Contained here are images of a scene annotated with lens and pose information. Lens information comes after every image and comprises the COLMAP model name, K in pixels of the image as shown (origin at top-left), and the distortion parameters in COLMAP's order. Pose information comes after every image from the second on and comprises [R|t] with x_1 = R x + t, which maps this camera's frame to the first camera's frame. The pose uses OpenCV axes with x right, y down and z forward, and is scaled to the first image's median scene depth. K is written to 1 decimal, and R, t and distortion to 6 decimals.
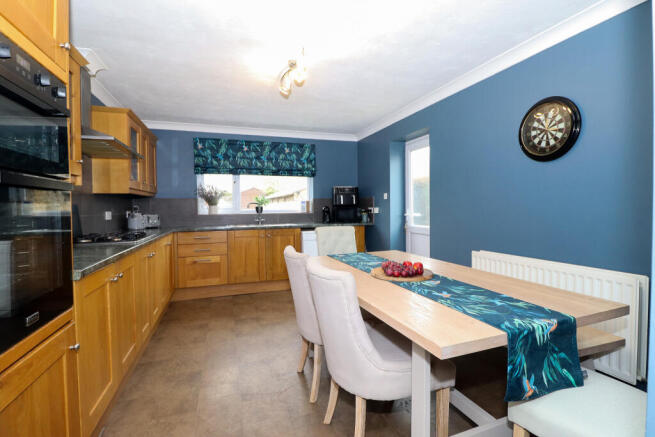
lens RADIAL K [[311.1, 0, 327.5], [0, 311.1, 218.5], [0, 0, 1]] dist [-0.001265, -0.000286]
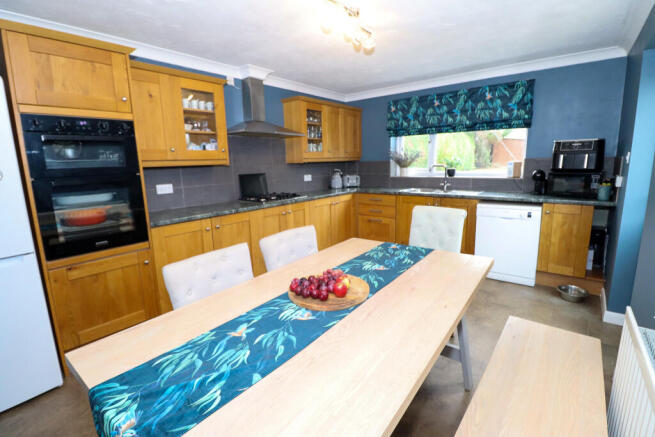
lens RADIAL K [[298.9, 0, 327.5], [0, 298.9, 218.5], [0, 0, 1]] dist [-0.045256, -0.000070]
pose [[0.505068, 0.156549, -0.848763, 0.340730], [-0.011876, 0.984580, 0.174532, -0.044600], [0.862998, -0.078070, 0.499139, 0.286865]]
